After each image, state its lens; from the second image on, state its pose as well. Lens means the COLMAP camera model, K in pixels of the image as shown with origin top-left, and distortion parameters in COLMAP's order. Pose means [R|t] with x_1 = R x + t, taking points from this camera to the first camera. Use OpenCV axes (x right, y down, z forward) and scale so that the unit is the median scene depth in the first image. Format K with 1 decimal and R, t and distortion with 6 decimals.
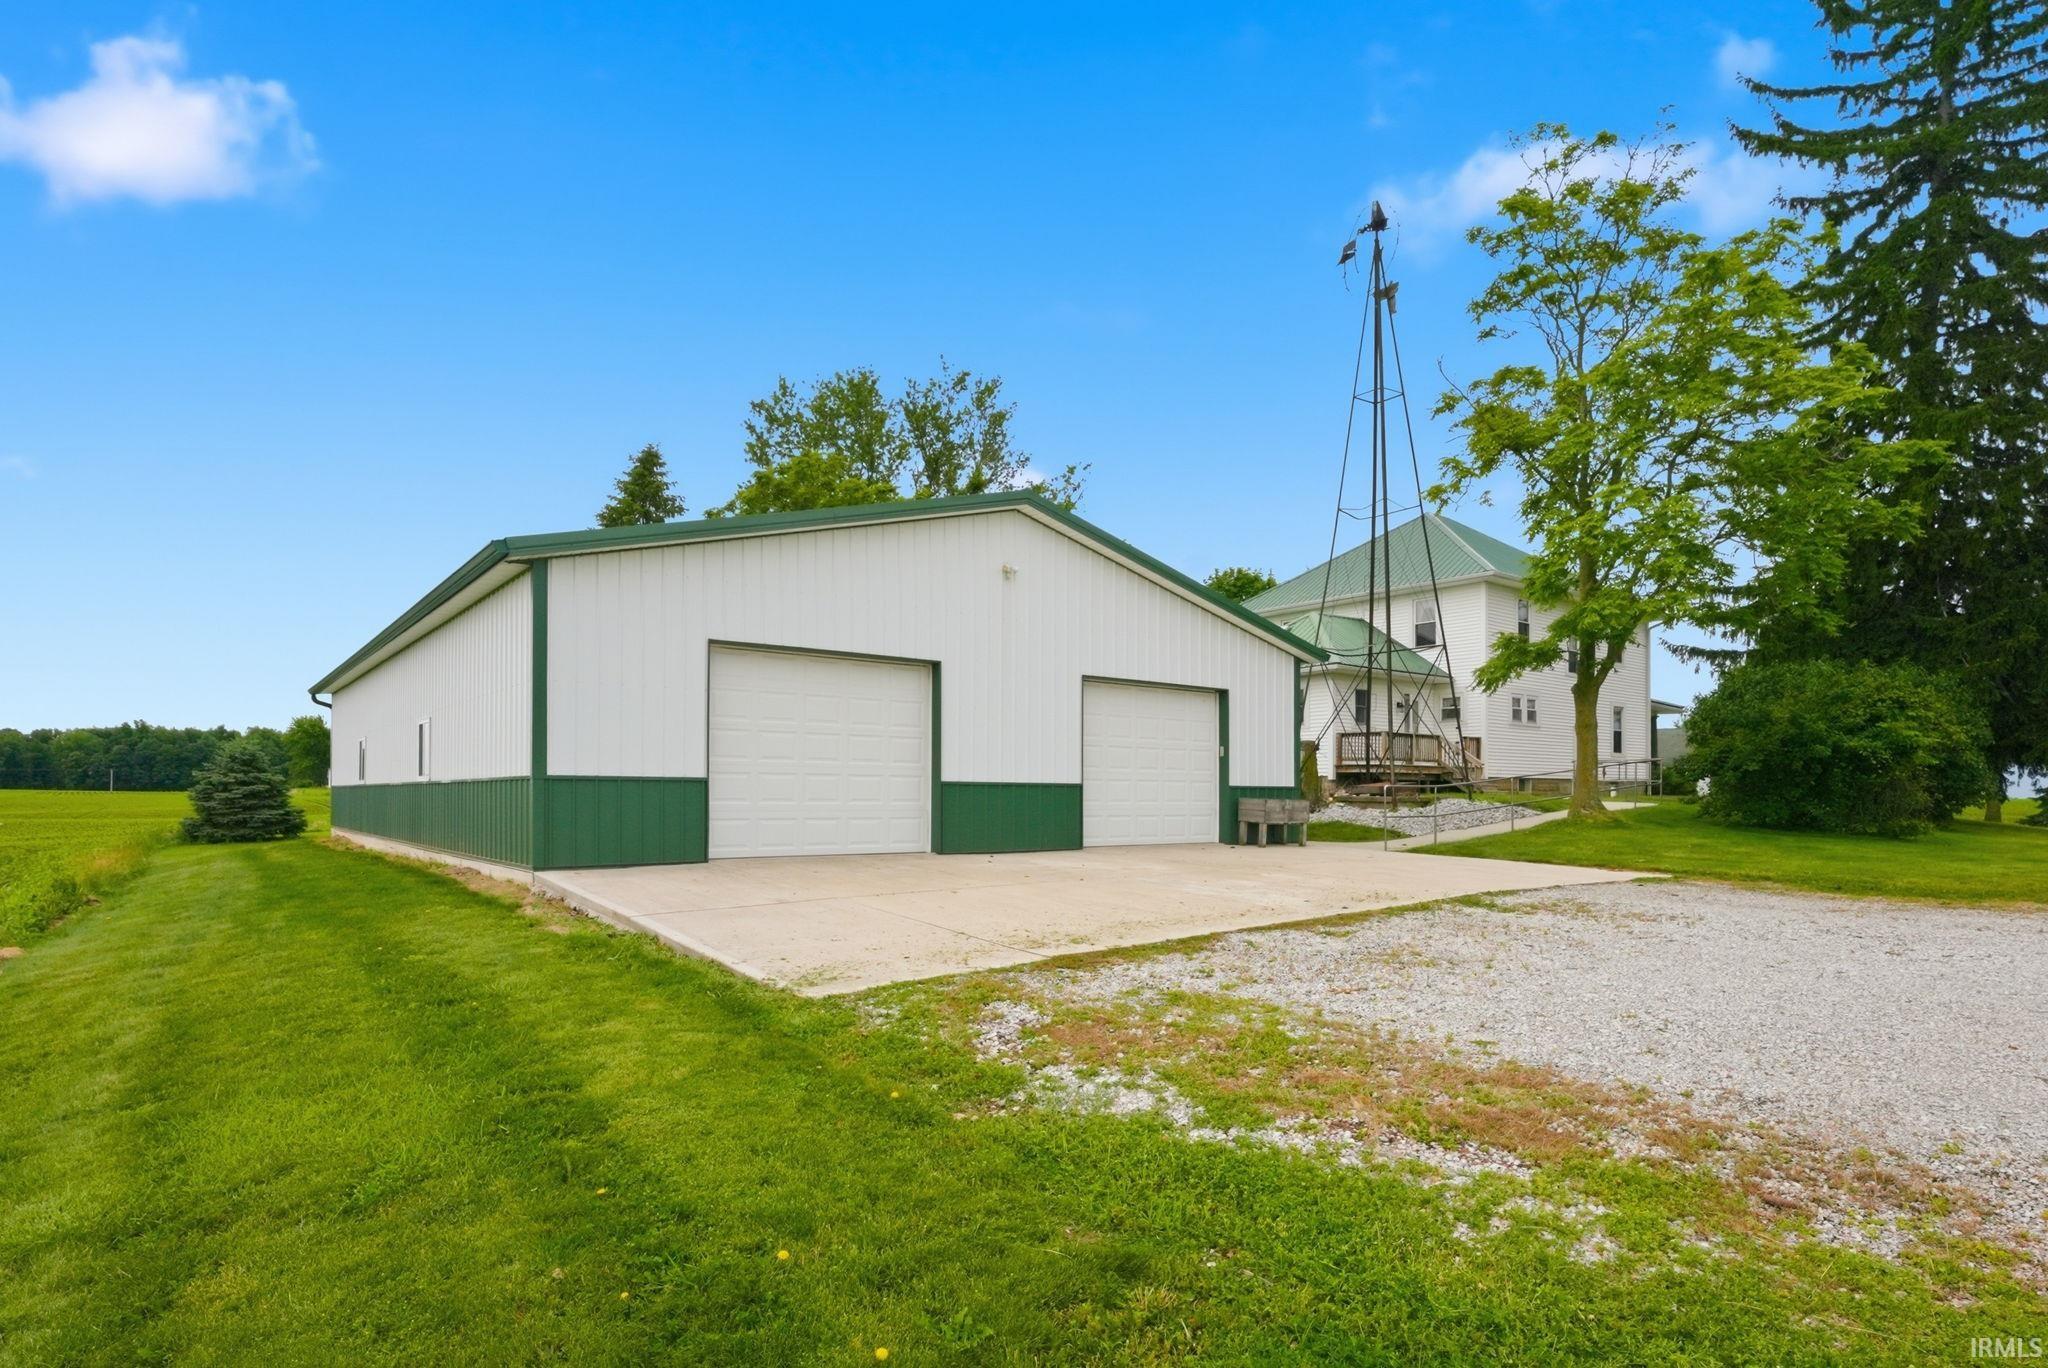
lens RADIAL K [[1099.8, 0, 1036.6], [0, 1099.8, 795.5], [0, 0, 1]] dist [-0.001754, -0.000495]
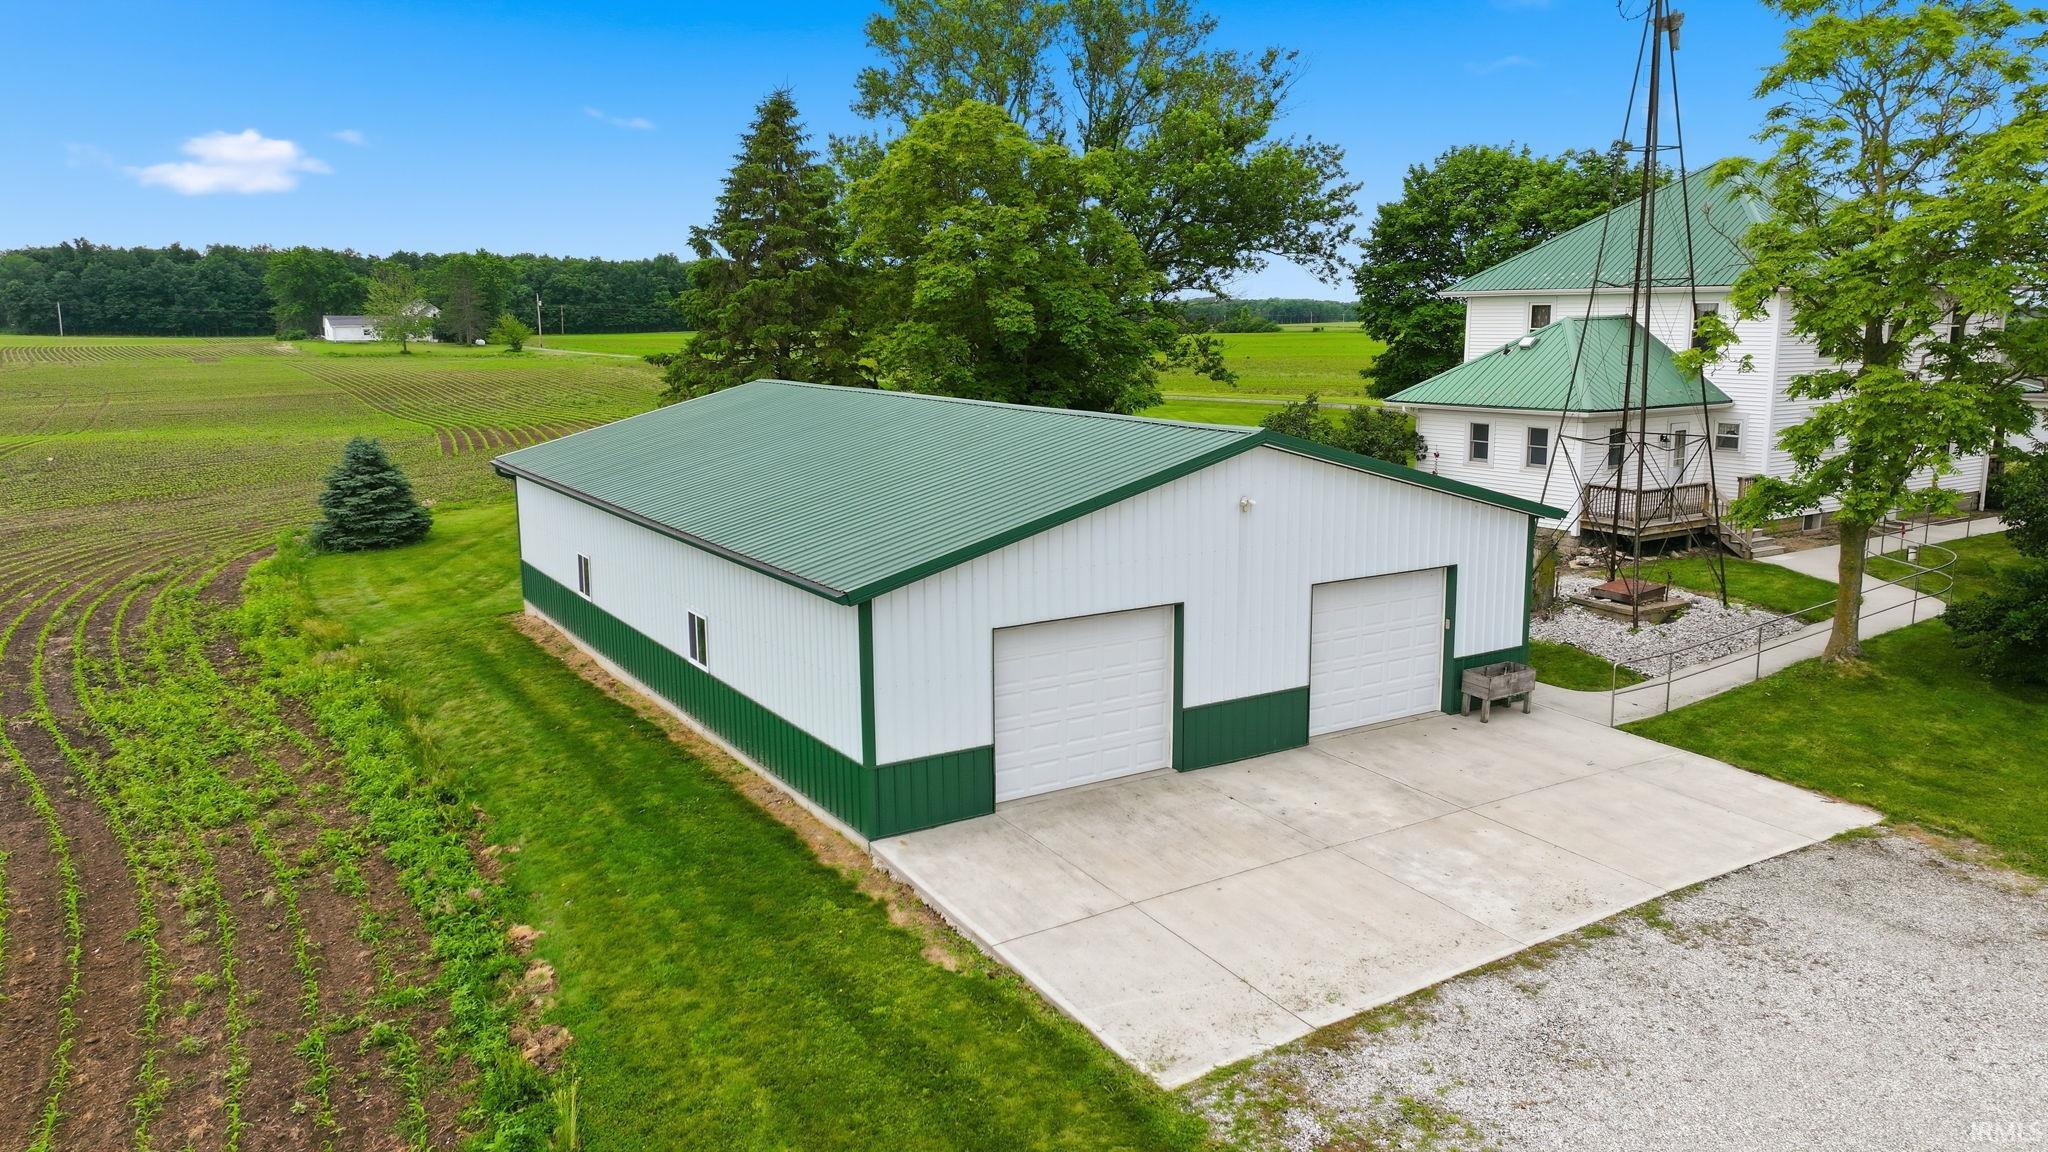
lens RADIAL K [[1447.9, 0, 1024.0], [0, 1447.9, 576.0], [0, 0, 1]] dist [0.008361, 0.001969]
pose [[0.993460, 0.008771, -0.113842, -0.063997], [0.012343, 0.982951, 0.183453, -0.324335], [0.113510, -0.183659, 0.976414, -0.319472]]
